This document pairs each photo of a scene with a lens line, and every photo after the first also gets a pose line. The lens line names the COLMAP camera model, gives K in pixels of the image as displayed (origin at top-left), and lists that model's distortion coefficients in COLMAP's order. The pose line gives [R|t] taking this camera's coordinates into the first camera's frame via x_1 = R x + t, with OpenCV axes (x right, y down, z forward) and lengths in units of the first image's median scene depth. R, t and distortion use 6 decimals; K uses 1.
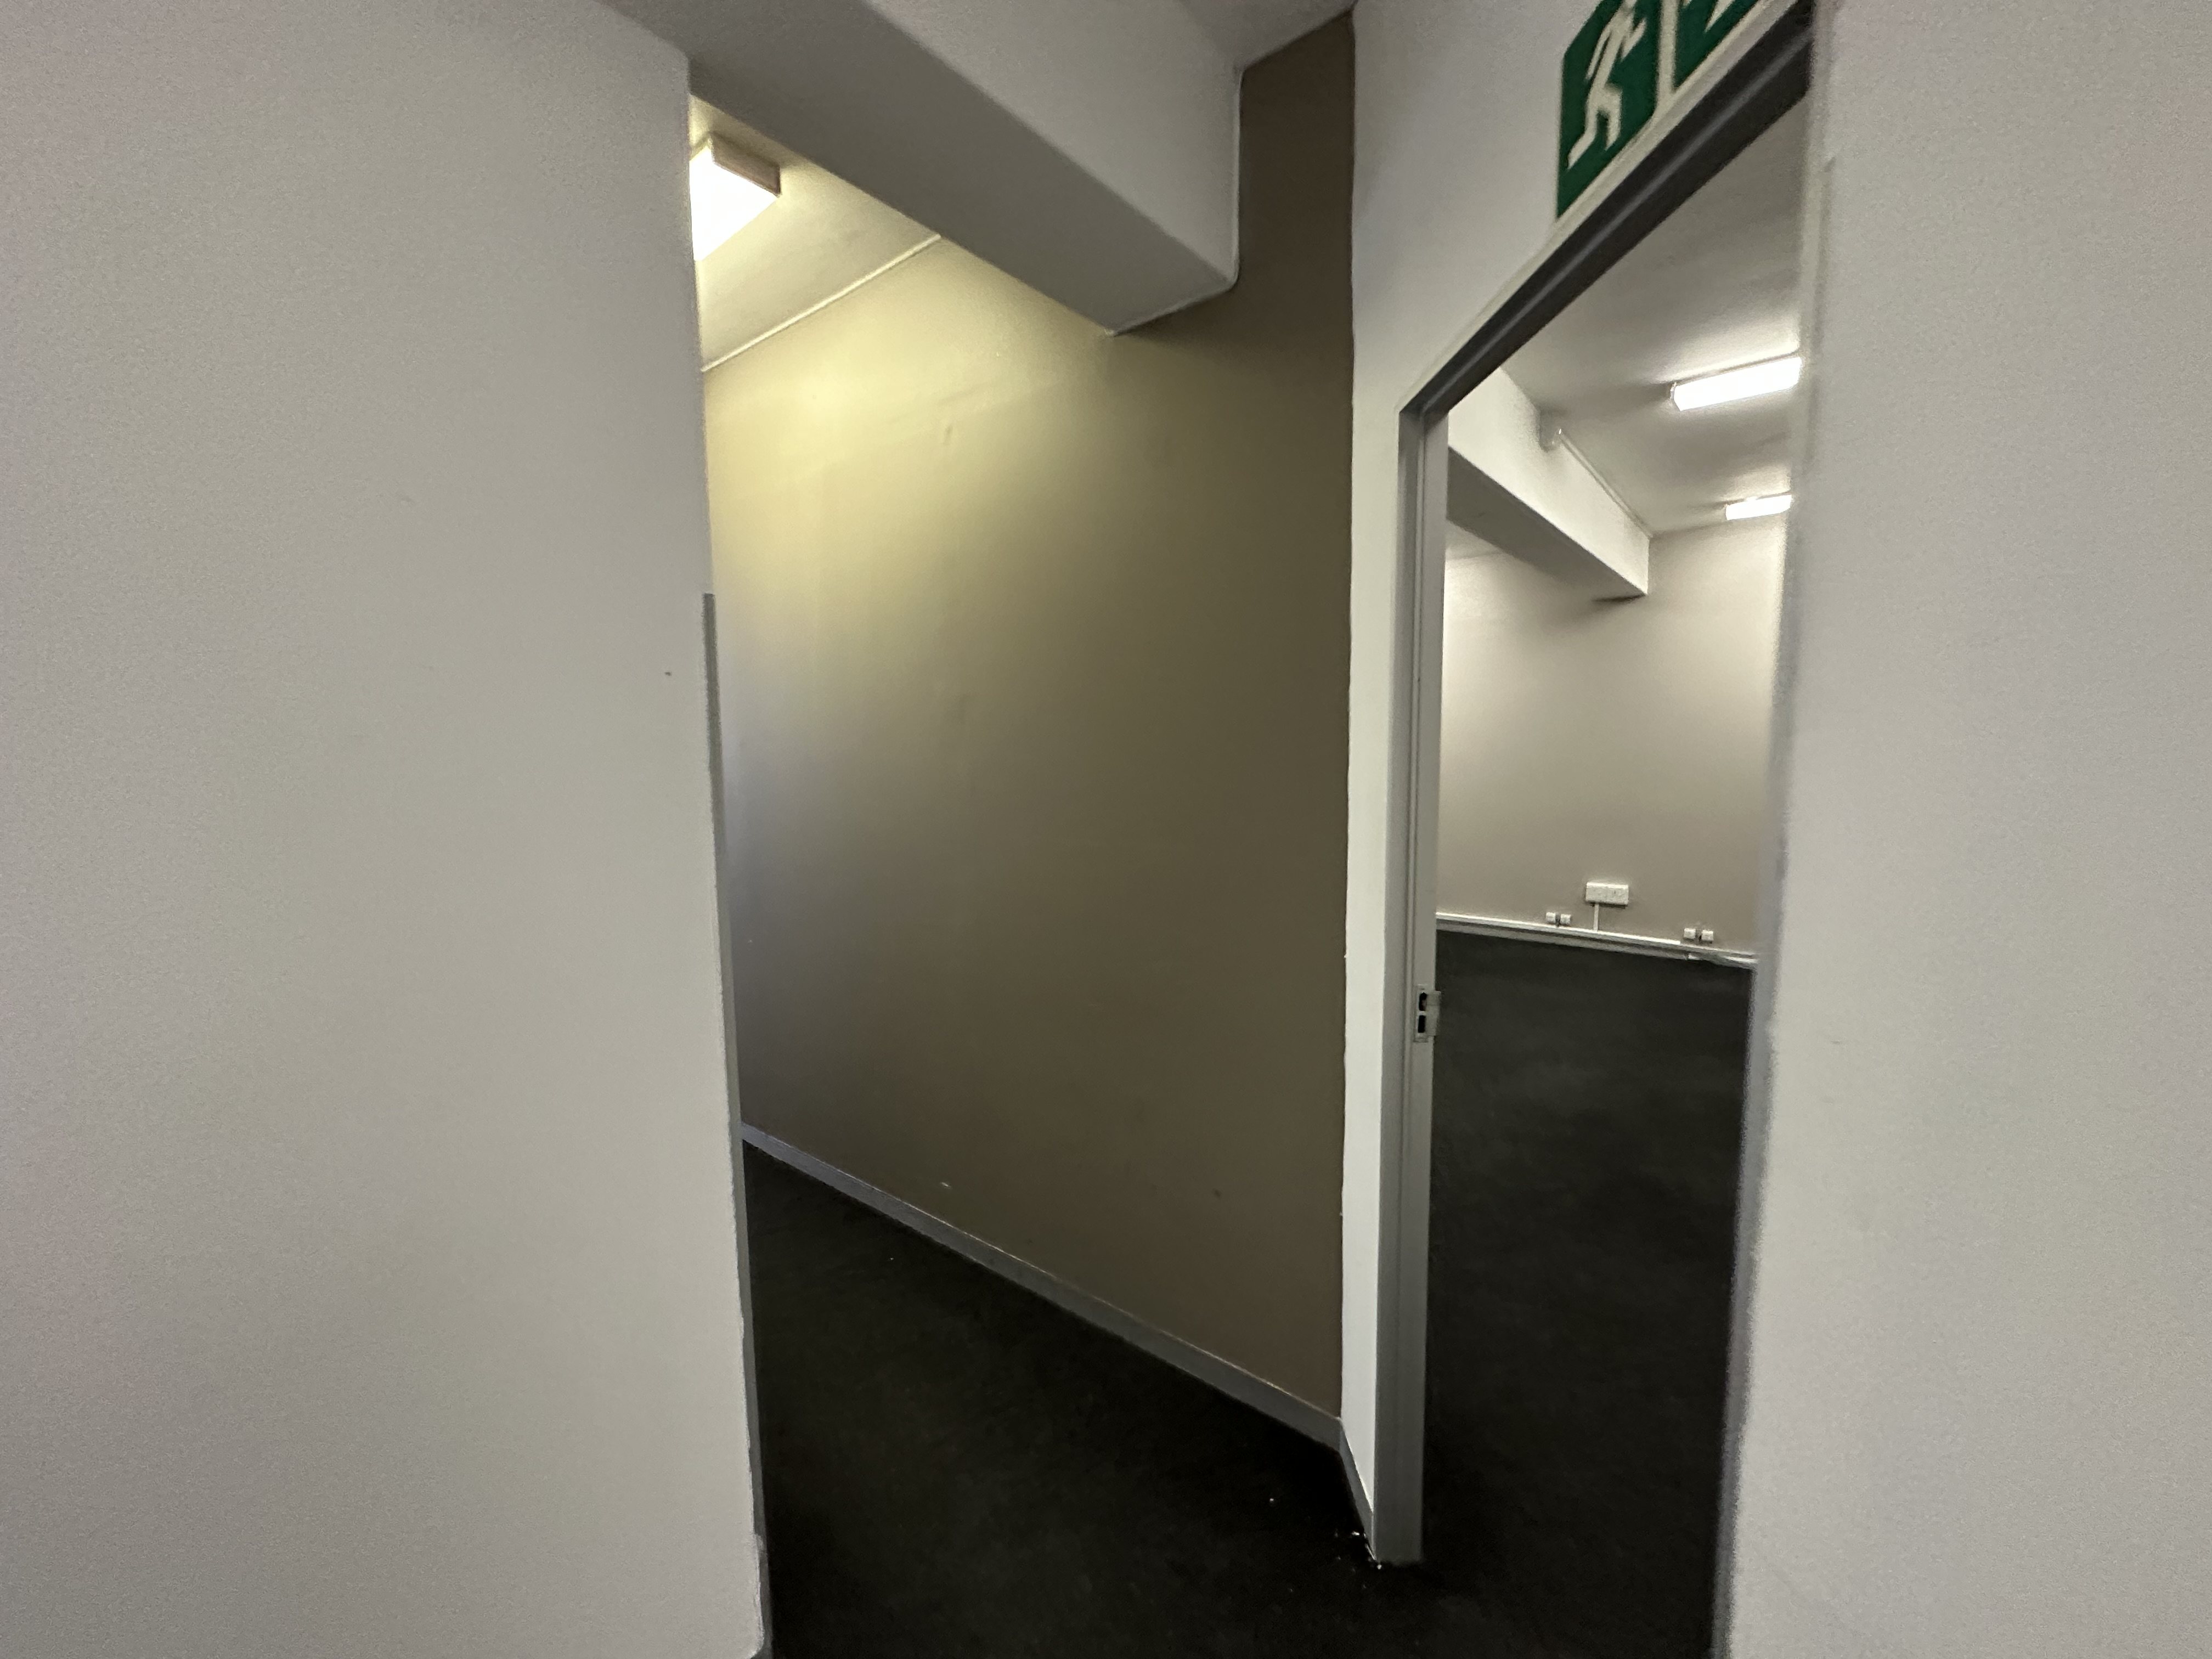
lens RADIAL K [[884.0, 0, 1112.9], [0, 884.0, 838.4], [0, 0, 1]] dist [-0.004007, 0.000903]
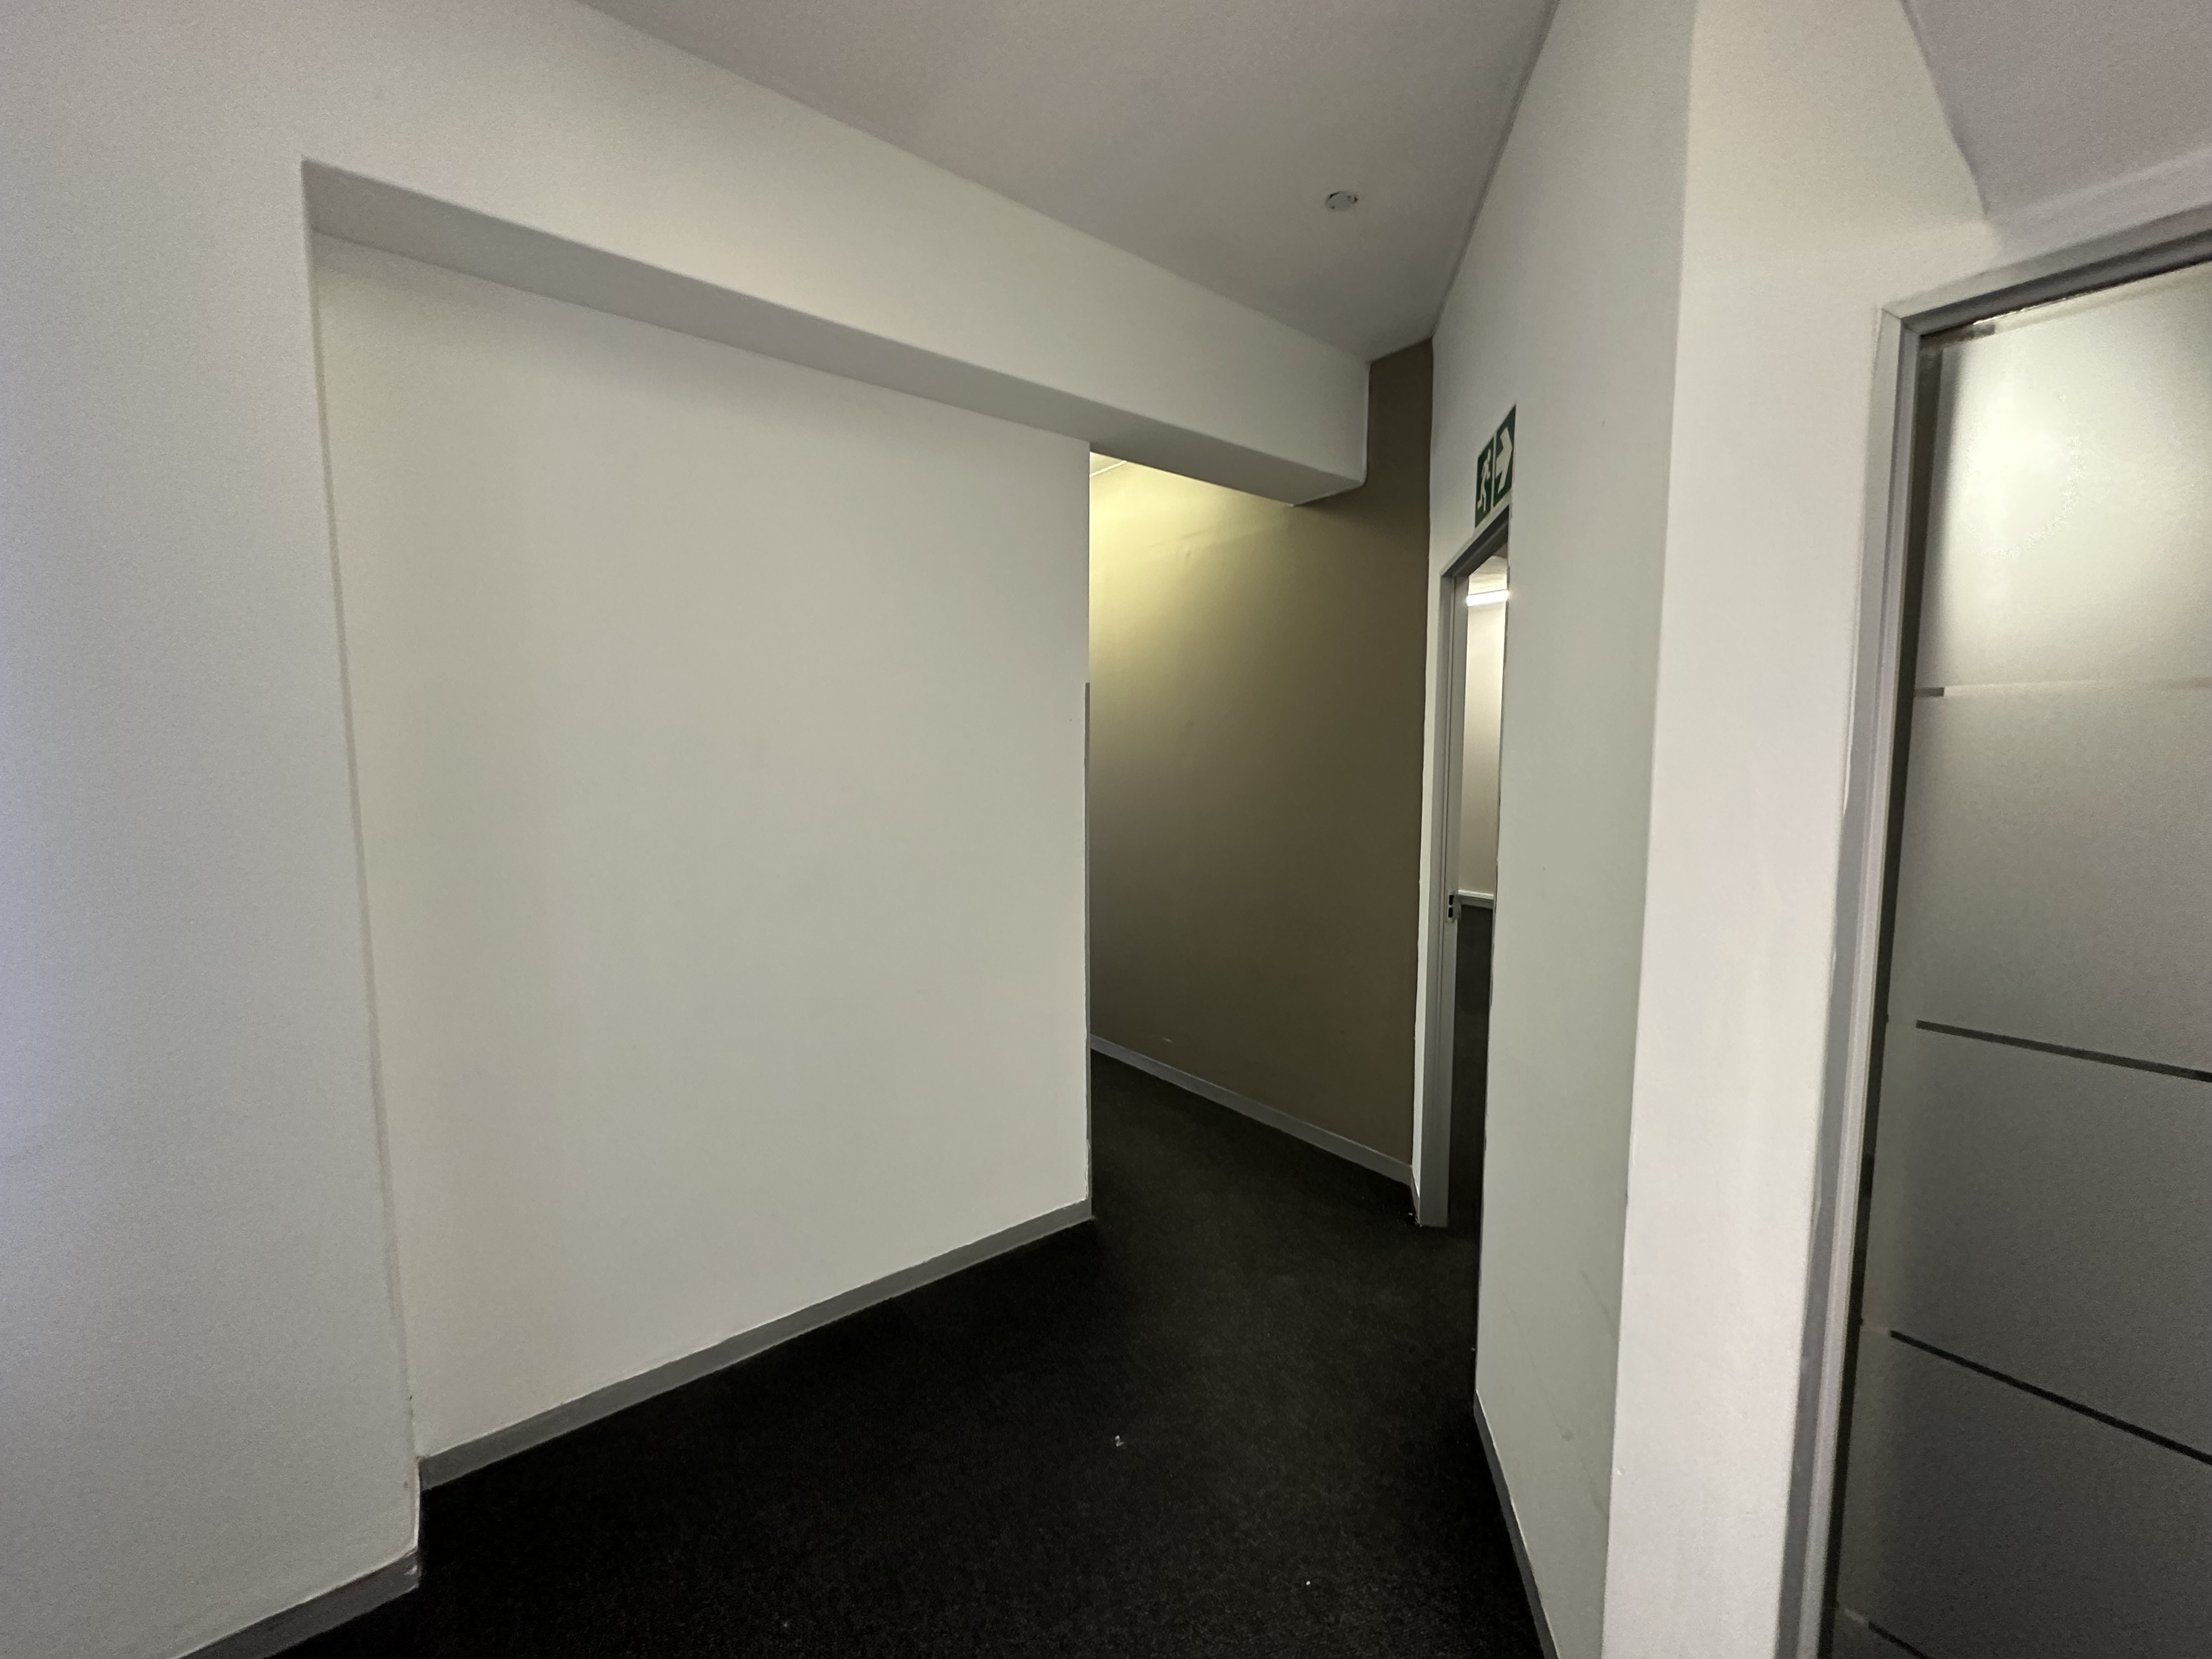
lens RADIAL K [[884.0, 0, 1104.4], [0, 884.0, 837.7], [0, 0, 1]] dist [-0.004007, 0.000903]
pose [[0.973469, 0.030649, -0.226757, 0.045190], [-0.031523, 0.999503, -0.000231, 0.053413], [0.226637, 0.007373, 0.973951, -0.585373]]
